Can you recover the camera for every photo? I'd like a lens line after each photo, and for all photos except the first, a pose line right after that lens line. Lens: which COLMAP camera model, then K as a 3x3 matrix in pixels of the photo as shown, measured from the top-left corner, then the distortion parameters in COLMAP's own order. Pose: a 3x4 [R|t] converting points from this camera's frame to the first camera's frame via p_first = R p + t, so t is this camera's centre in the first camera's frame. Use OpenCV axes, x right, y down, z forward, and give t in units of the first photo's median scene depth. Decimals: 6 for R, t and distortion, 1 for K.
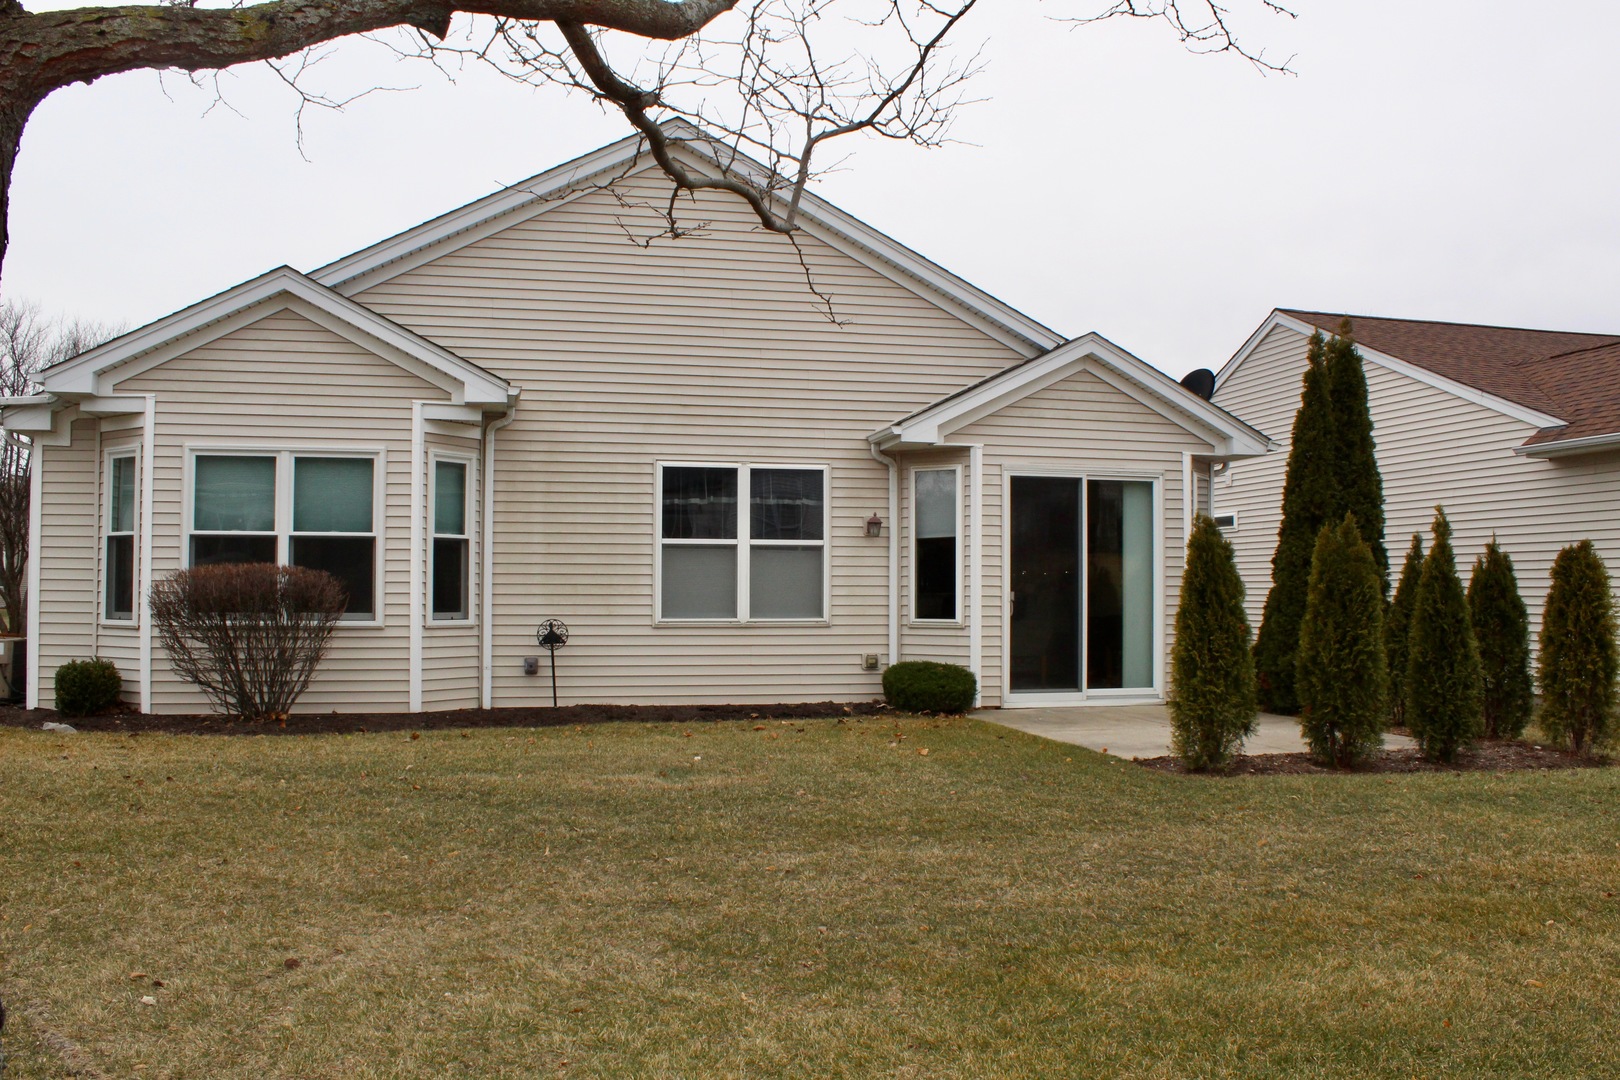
lens RADIAL K [[1339.6, 0, 810.0], [0, 1339.6, 540.0], [0, 0, 1]] dist [-0.165403, 0.142676]
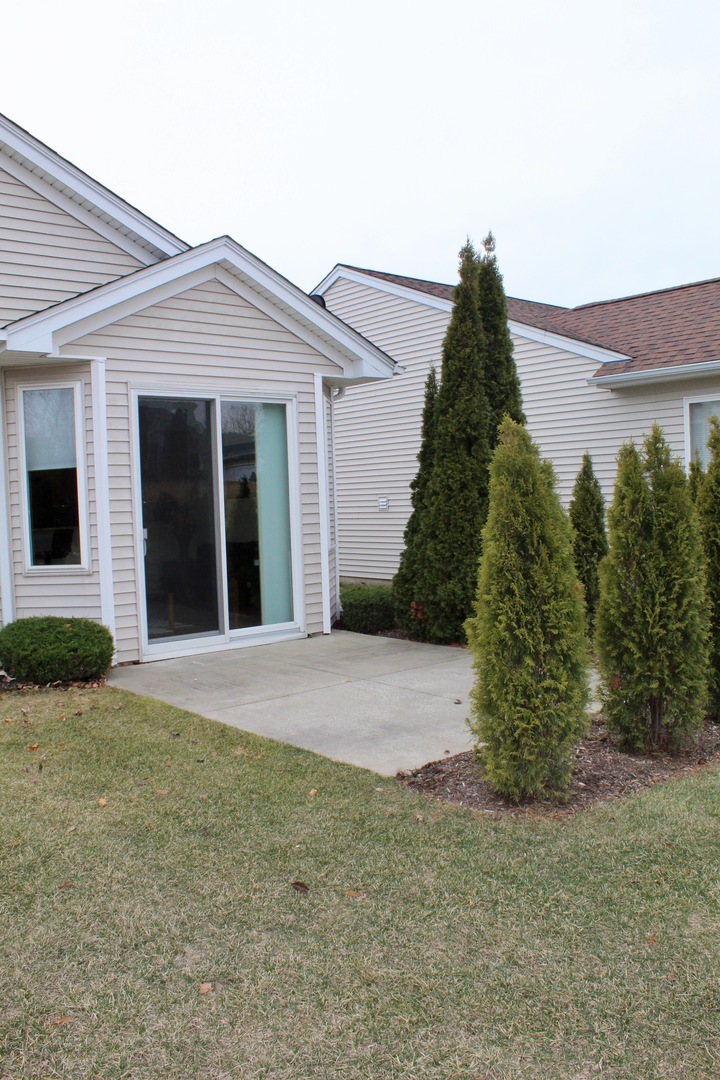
lens RADIAL K [[893.1, 0, 357.9], [0, 893.1, 546.7], [0, 0, 1]] dist [-0.165403, 0.142676]
pose [[0.890955, -0.059362, 0.450194, 0.014635], [0.020799, 0.995713, 0.090130, 0.001179], [-0.453615, -0.070938, 0.888370, 0.423758]]
